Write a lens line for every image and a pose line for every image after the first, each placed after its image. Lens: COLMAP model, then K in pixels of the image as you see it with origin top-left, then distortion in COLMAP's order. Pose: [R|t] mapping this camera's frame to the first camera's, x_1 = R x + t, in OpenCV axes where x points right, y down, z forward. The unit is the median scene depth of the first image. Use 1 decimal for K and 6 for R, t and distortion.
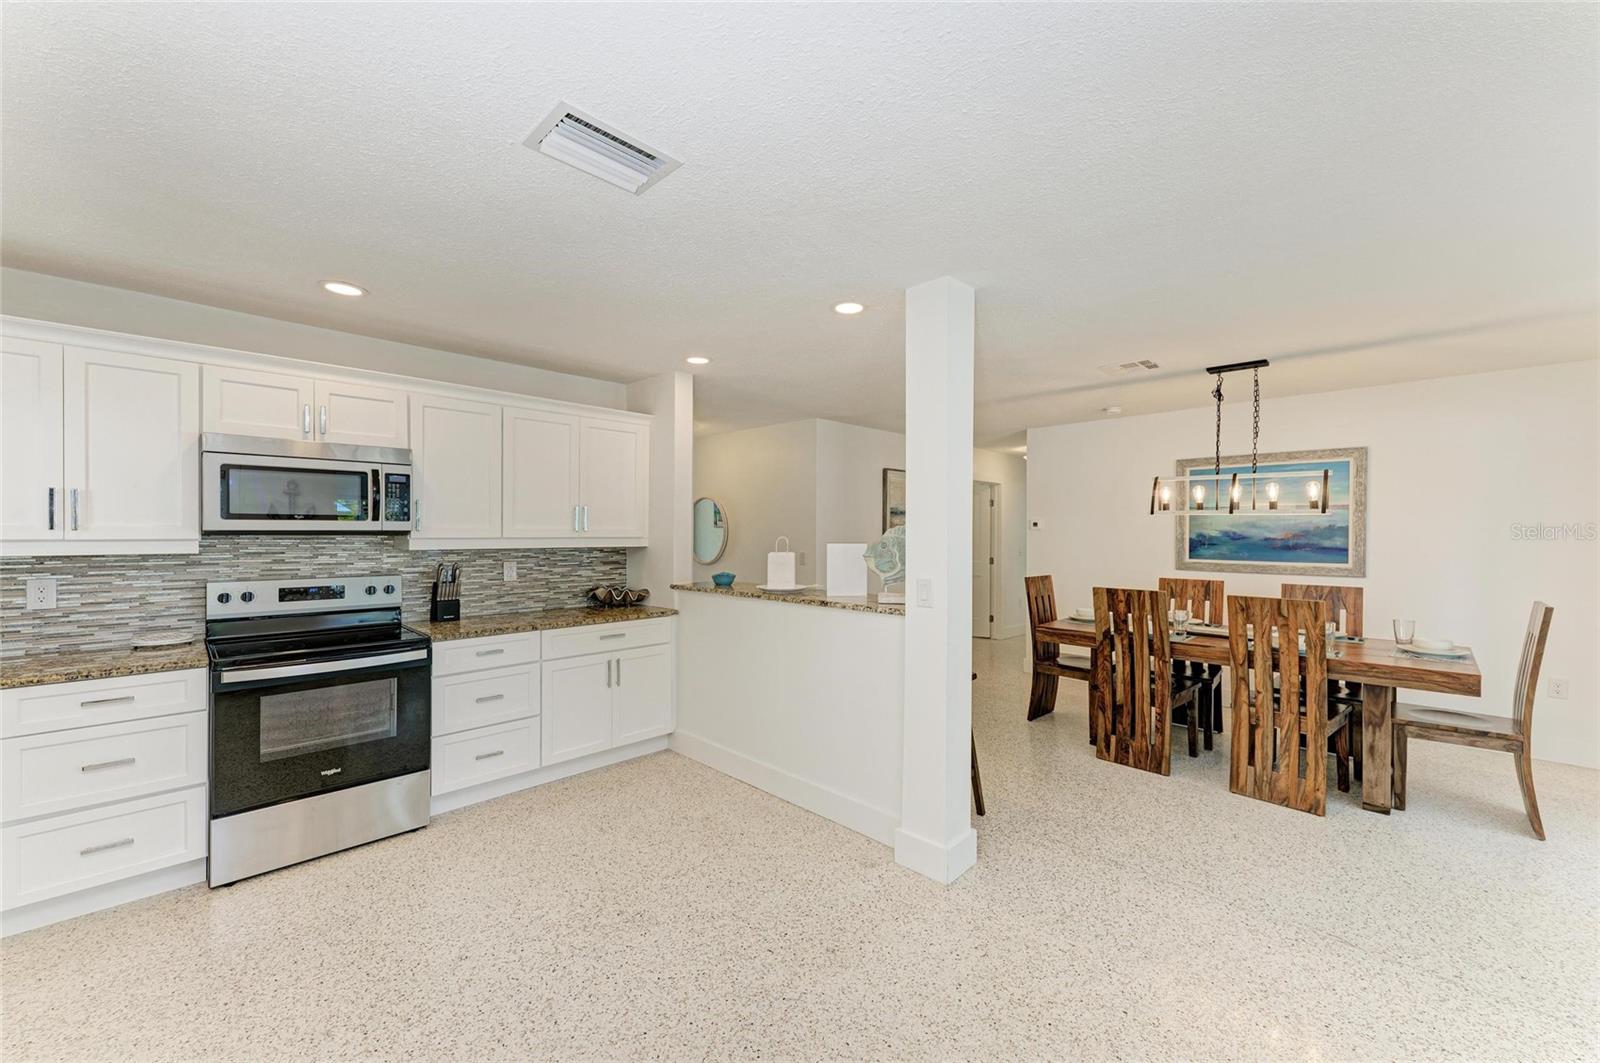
lens RADIAL K [[627.5, 0, 798.7], [0, 627.5, 534.6], [0, 0, 1]] dist [0.012074, -0.000649]
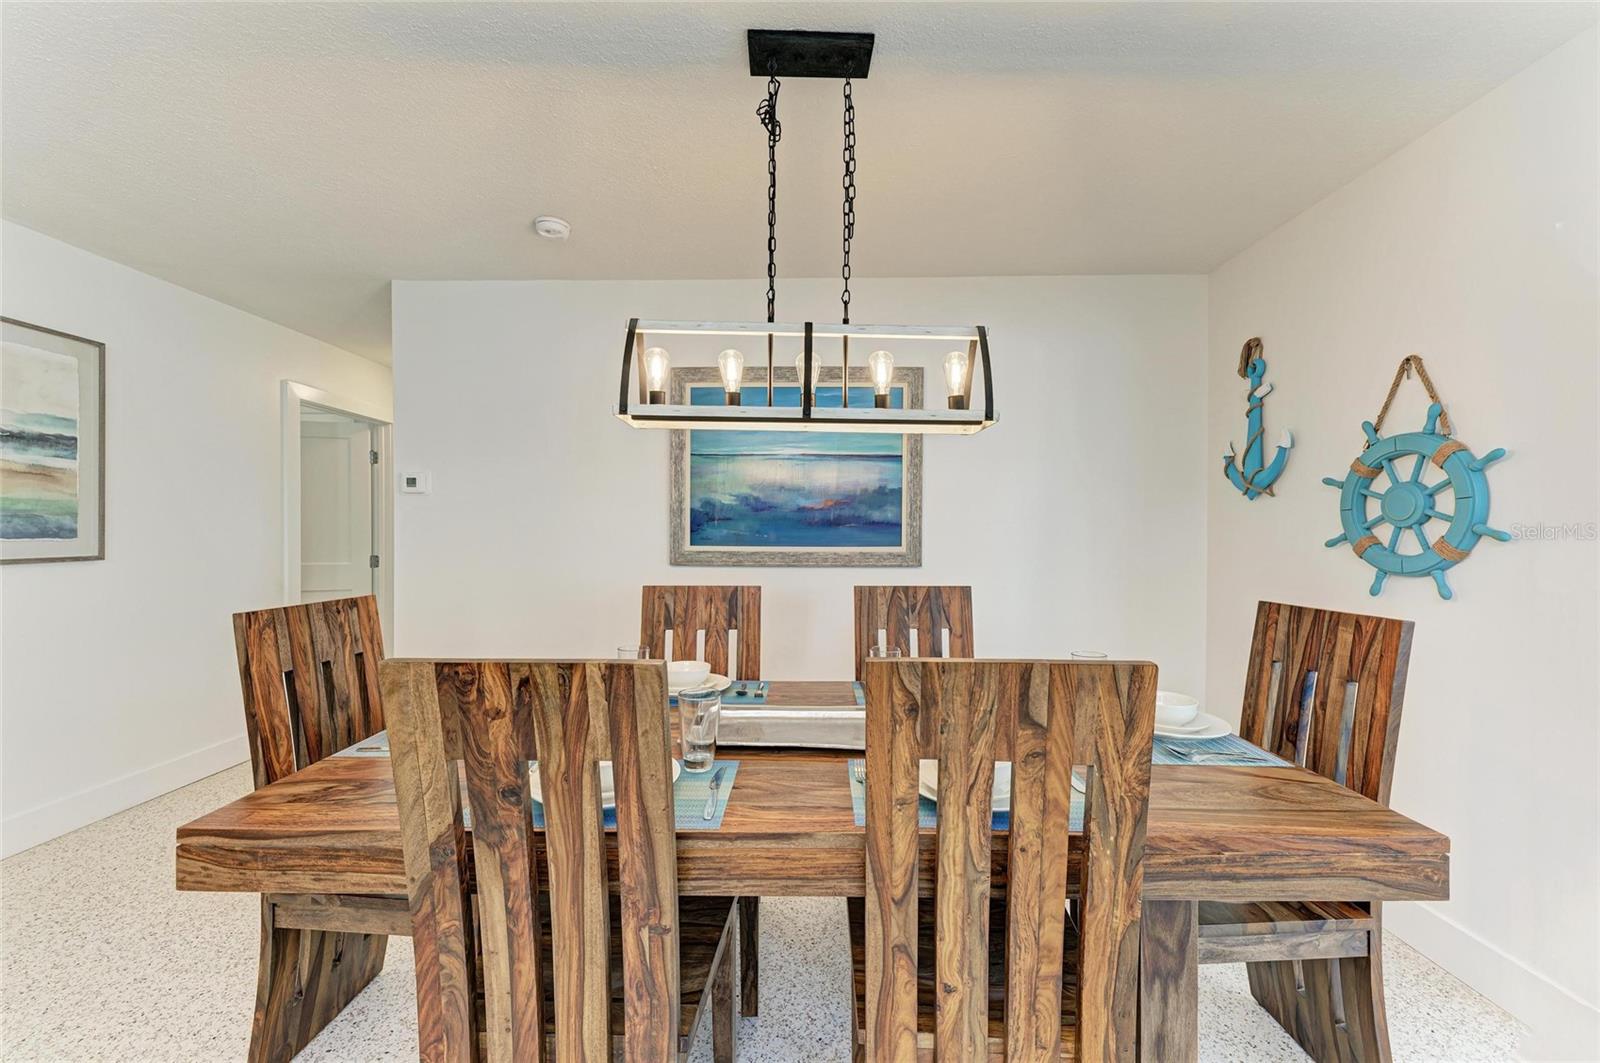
lens RADIAL K [[627.5, 0, 798.5], [0, 627.5, 535.4], [0, 0, 1]] dist [0.012074, -0.000649]
pose [[0.725727, -0.006713, 0.687950, 0.446729], [0.003974, 0.999977, 0.005565, 0.039439], [-0.687971, -0.001305, 0.725737, 0.775147]]
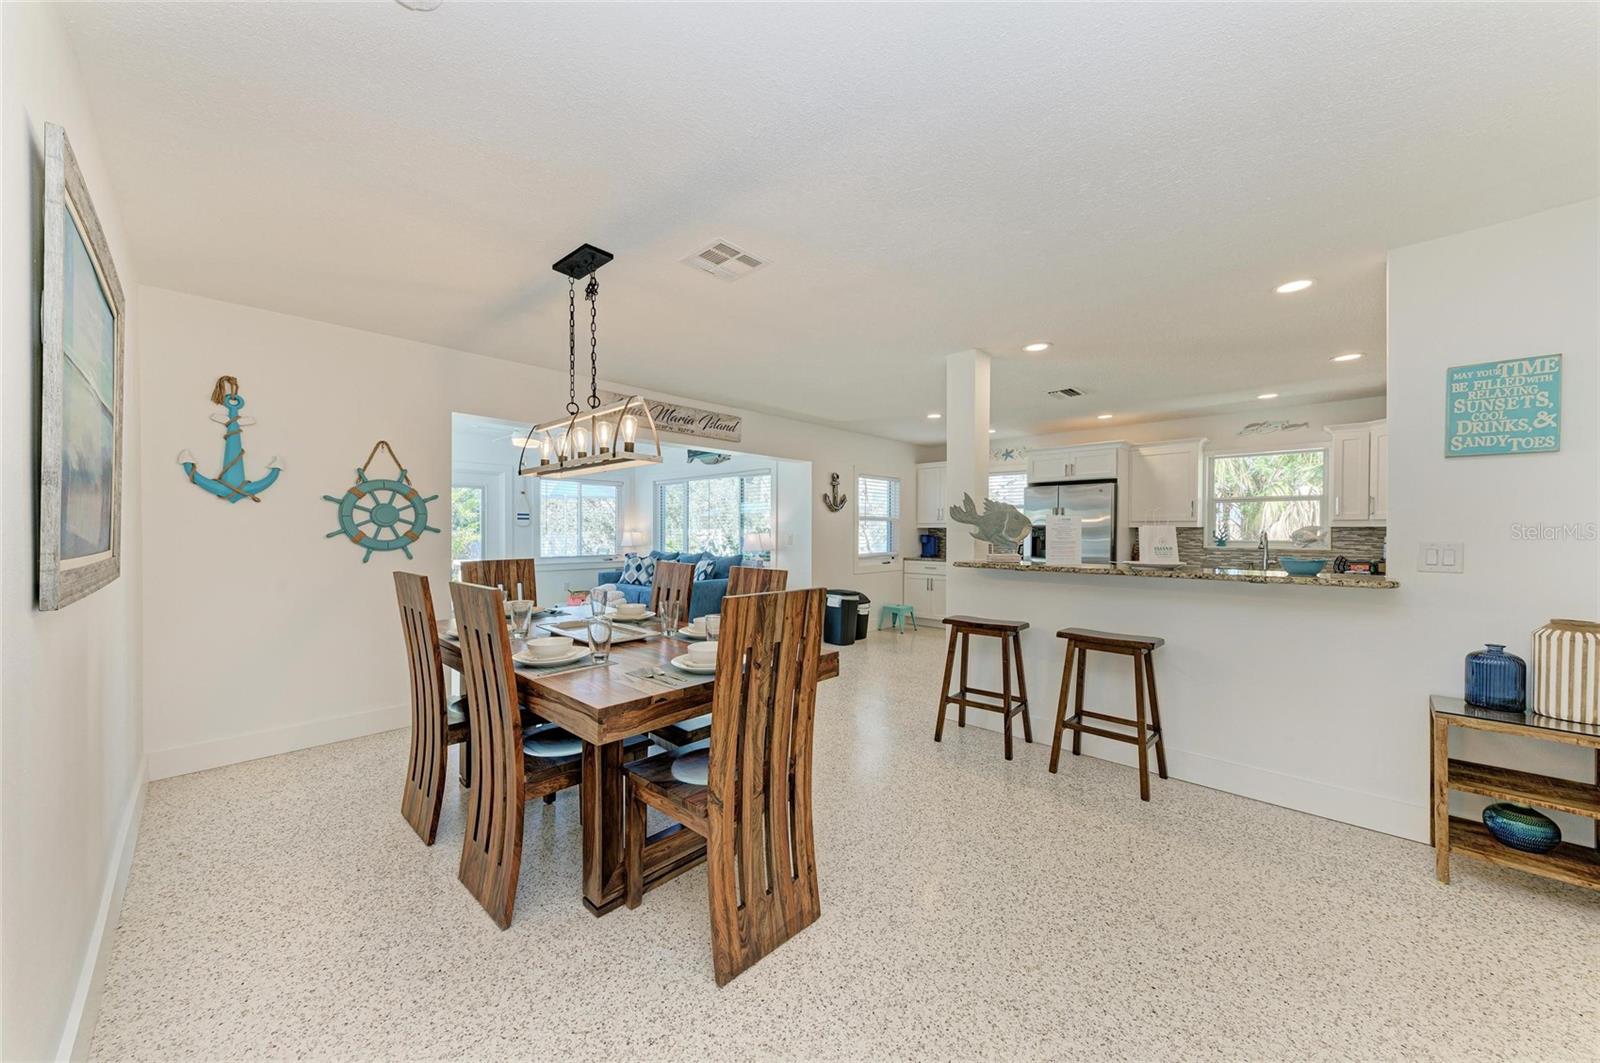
lens RADIAL K [[571.5, 0, 800.2], [0, 571.5, 524.4], [0, 0, 1]] dist [0.002849, -0.001093]
pose [[-0.999810, -0.007899, -0.017817, 0.498524], [-0.007823, 0.999960, -0.004334, 0.033250], [0.017851, -0.004194, -0.999832, 1.788284]]
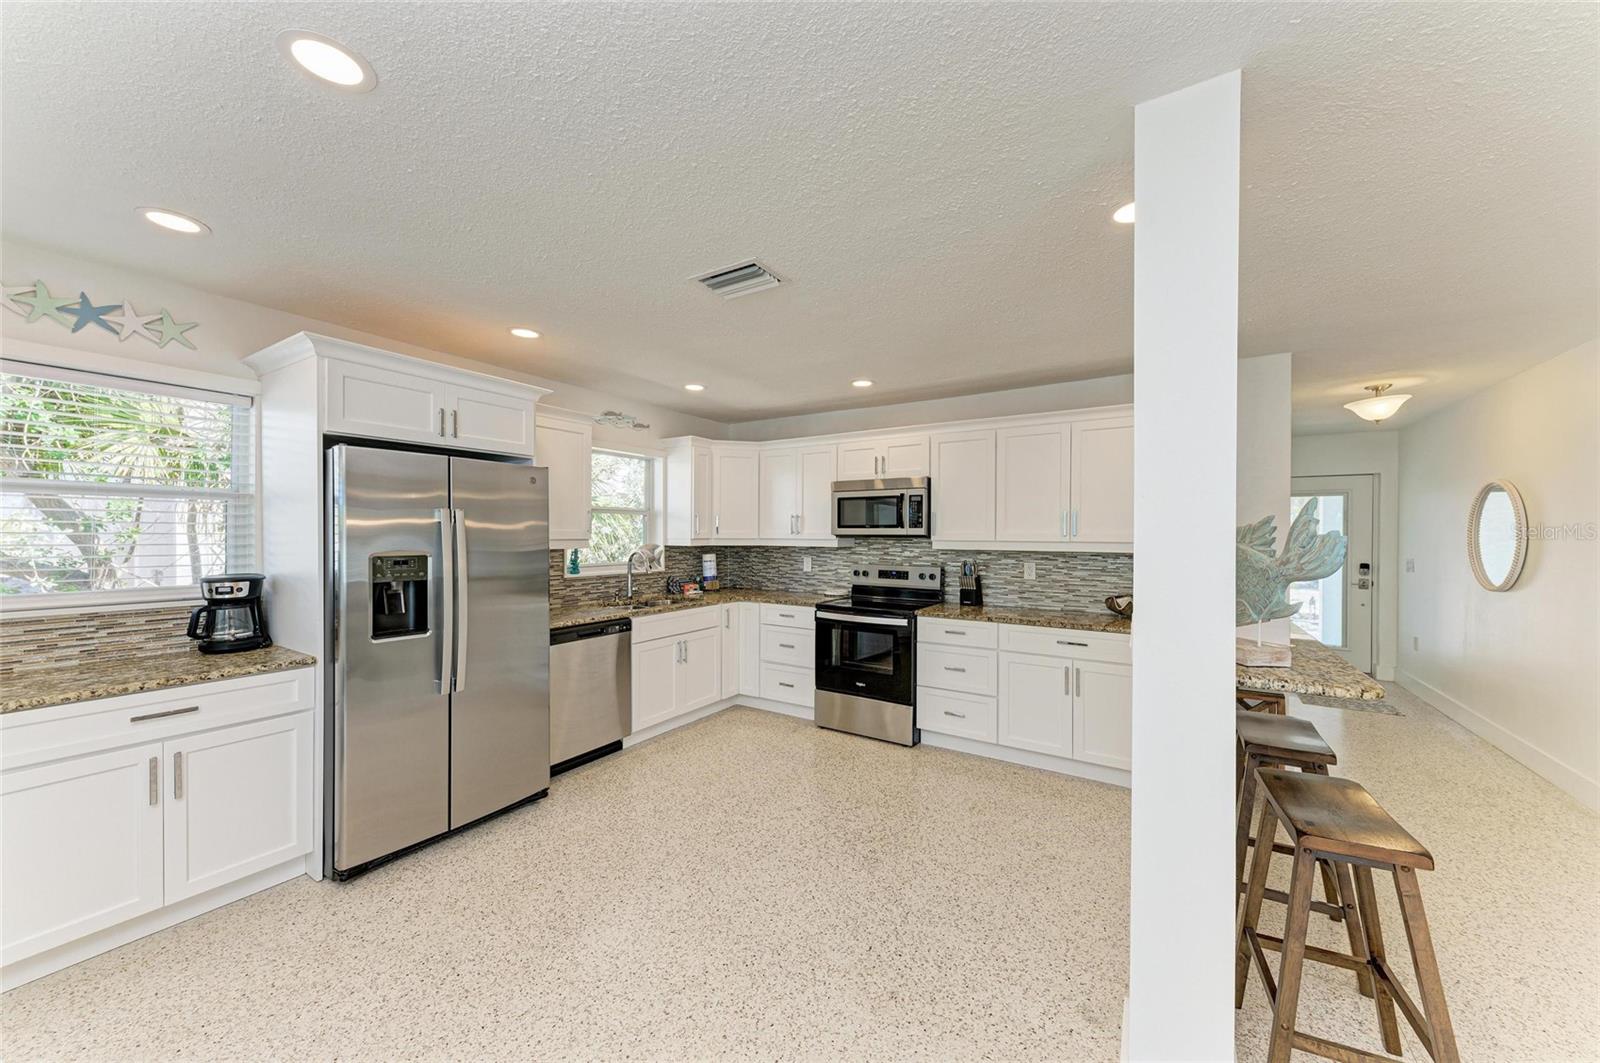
lens RADIAL K [[571.5, 0, 800.7], [0, 571.5, 534.1], [0, 0, 1]] dist [0.002849, -0.001093]
pose [[0.213033, -0.000842, -0.977045, 0.487930], [-0.009356, 0.999952, -0.002902, -0.001422], [0.977000, 0.009759, 0.213015, 0.404138]]
